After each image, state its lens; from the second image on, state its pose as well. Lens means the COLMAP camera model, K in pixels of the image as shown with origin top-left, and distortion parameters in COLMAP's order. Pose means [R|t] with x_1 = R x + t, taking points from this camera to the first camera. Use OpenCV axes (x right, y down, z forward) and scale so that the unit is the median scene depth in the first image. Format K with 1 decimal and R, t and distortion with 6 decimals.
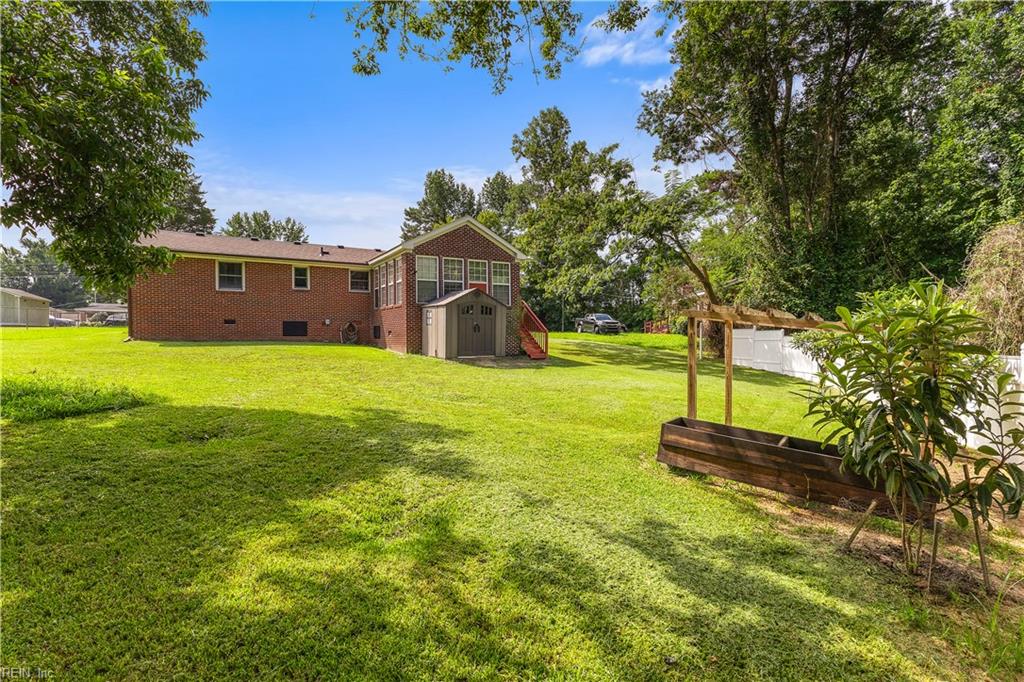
lens RADIAL K [[479.4, 0, 510.9], [0, 479.4, 342.0], [0, 0, 1]] dist [0.004688, -0.000358]
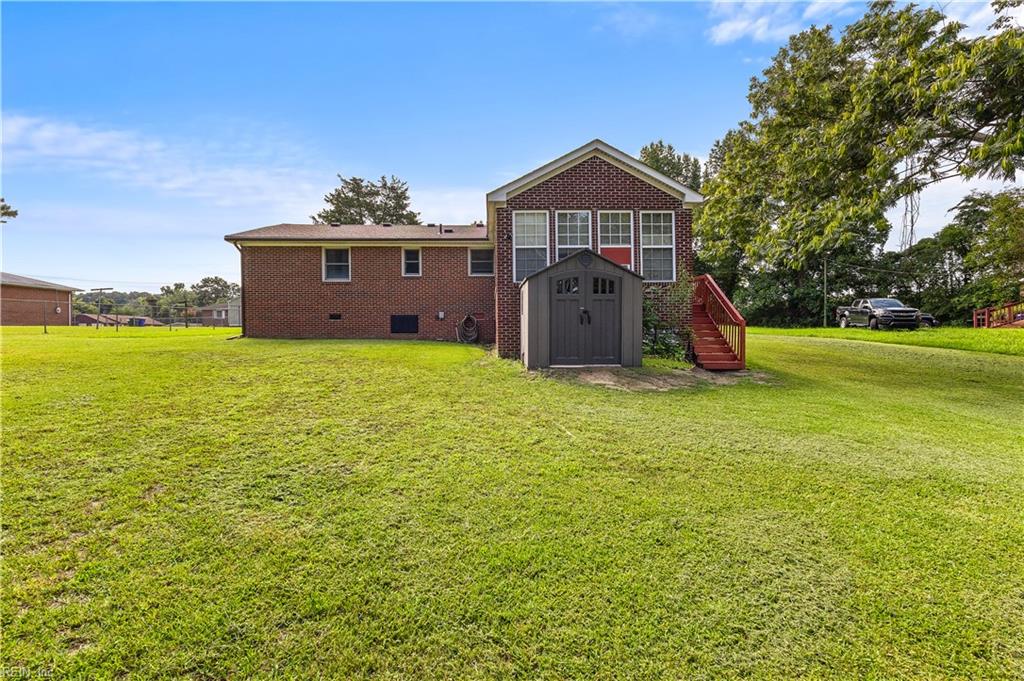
lens RADIAL K [[479.4, 0, 513.9], [0, 479.4, 336.9], [0, 0, 1]] dist [0.004688, -0.000358]
pose [[0.880987, -0.000544, -0.473140, 0.102041], [-0.003745, 0.999960, -0.008121, 0.000581], [0.473126, 0.008927, 0.880950, 0.351898]]
